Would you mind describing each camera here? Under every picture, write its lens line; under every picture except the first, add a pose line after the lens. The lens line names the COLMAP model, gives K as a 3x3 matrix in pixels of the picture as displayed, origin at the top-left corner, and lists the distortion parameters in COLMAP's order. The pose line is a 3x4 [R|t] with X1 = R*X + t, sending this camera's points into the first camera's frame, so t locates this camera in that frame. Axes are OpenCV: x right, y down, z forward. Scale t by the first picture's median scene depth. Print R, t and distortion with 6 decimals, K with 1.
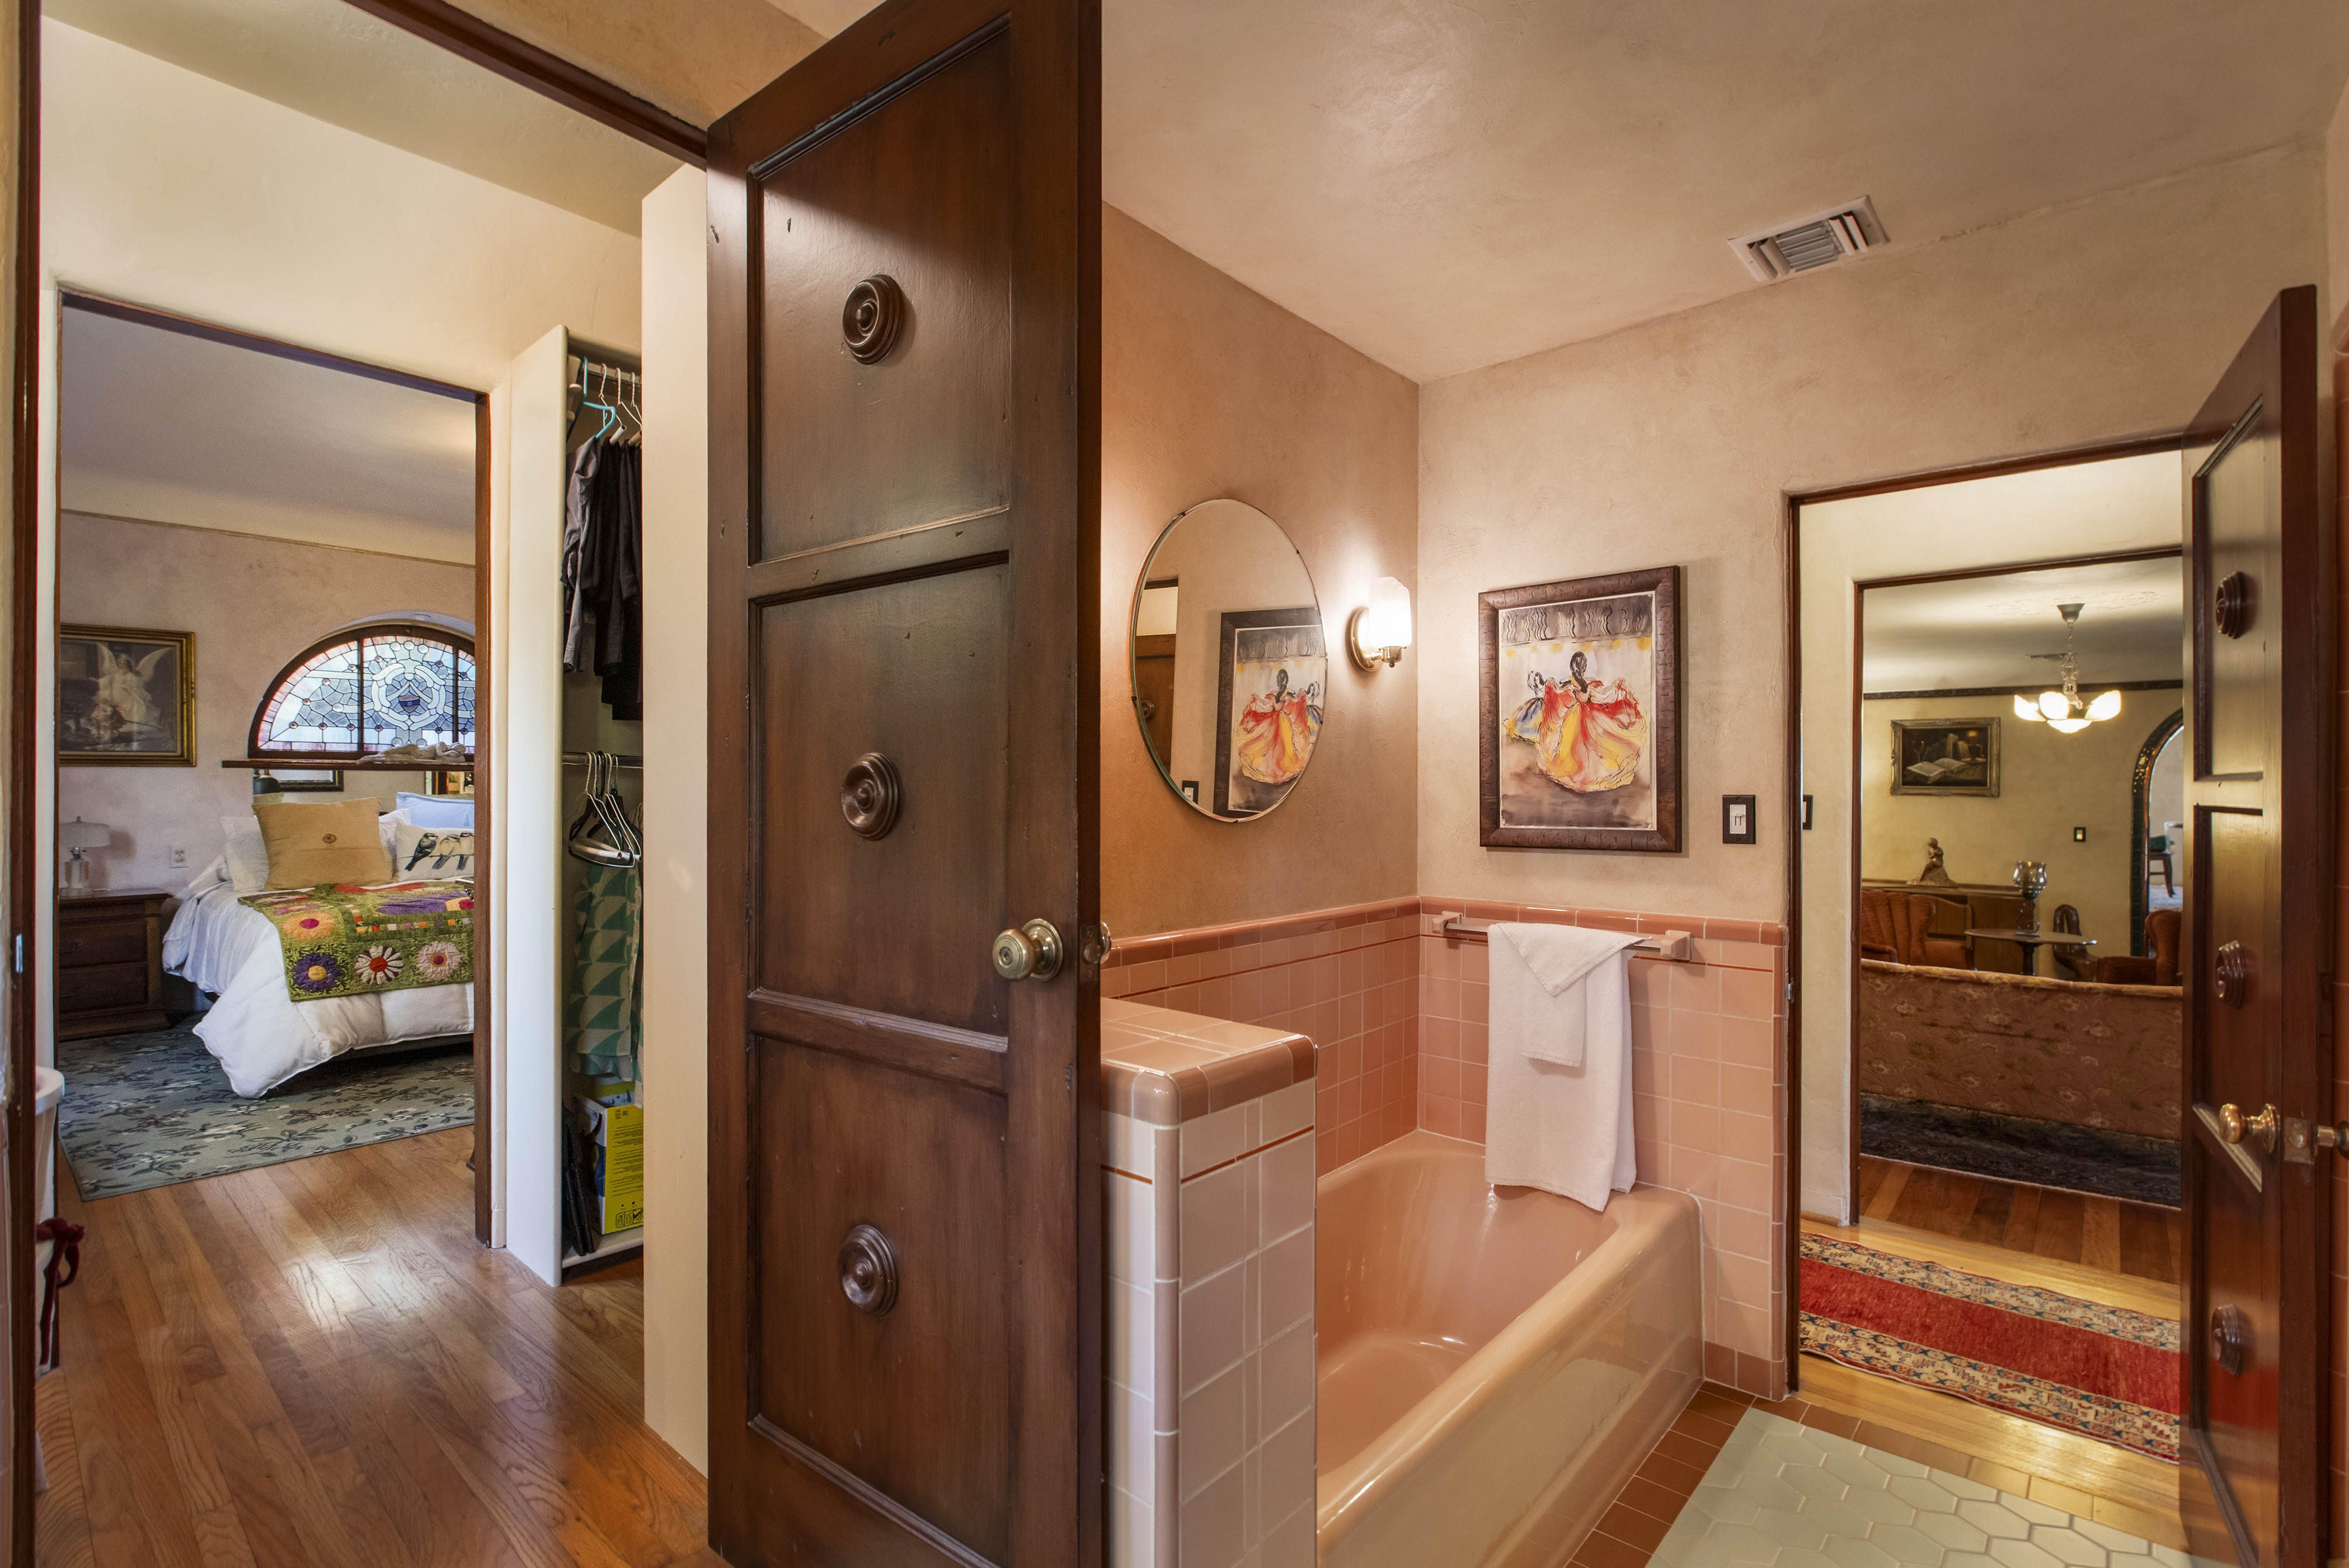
lens RADIAL K [[1061.6, 0, 1174.5], [0, 1061.6, 784.0], [0, 0, 1]] dist [-0.000259, -0.000142]
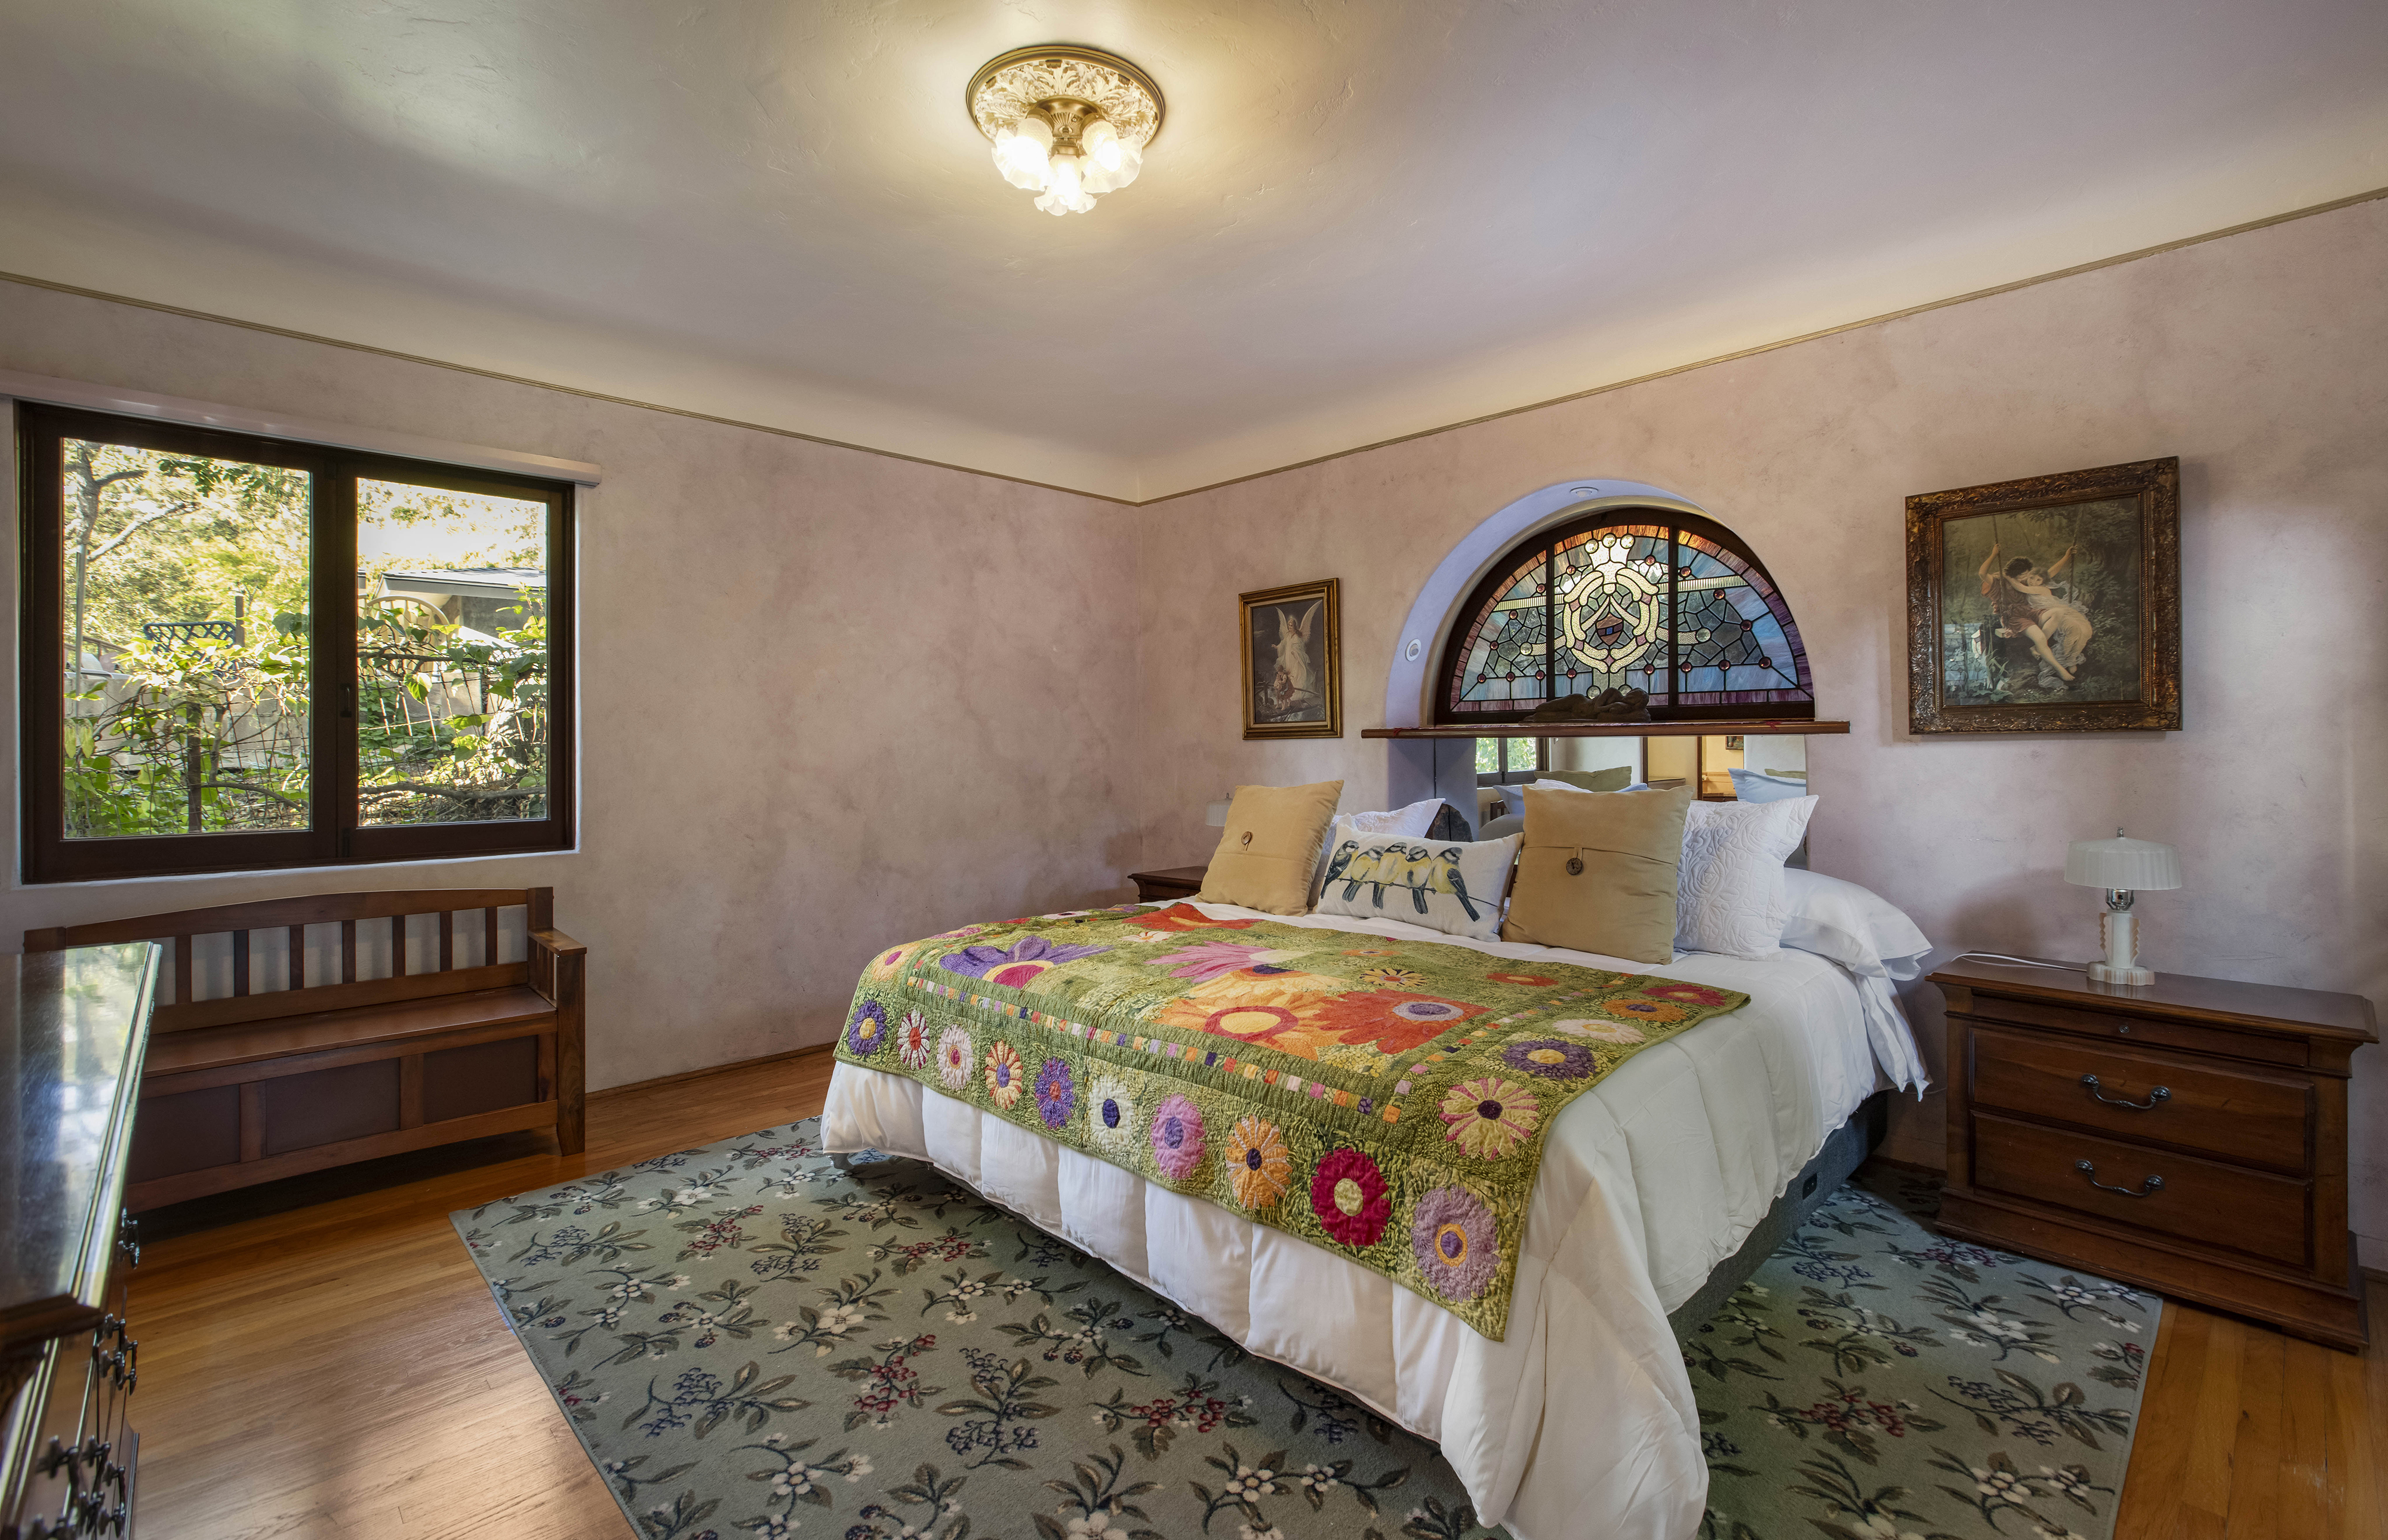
lens RADIAL K [[1053.4, 0, 1195.0], [0, 1053.4, 736.4], [0, 0, 1]] dist [0.002453, 0.000417]
pose [[-0.084758, -0.011592, -0.996334, -0.081299], [0.007333, 0.999898, -0.012257, -0.007825], [0.996375, -0.008345, -0.084664, 0.962966]]
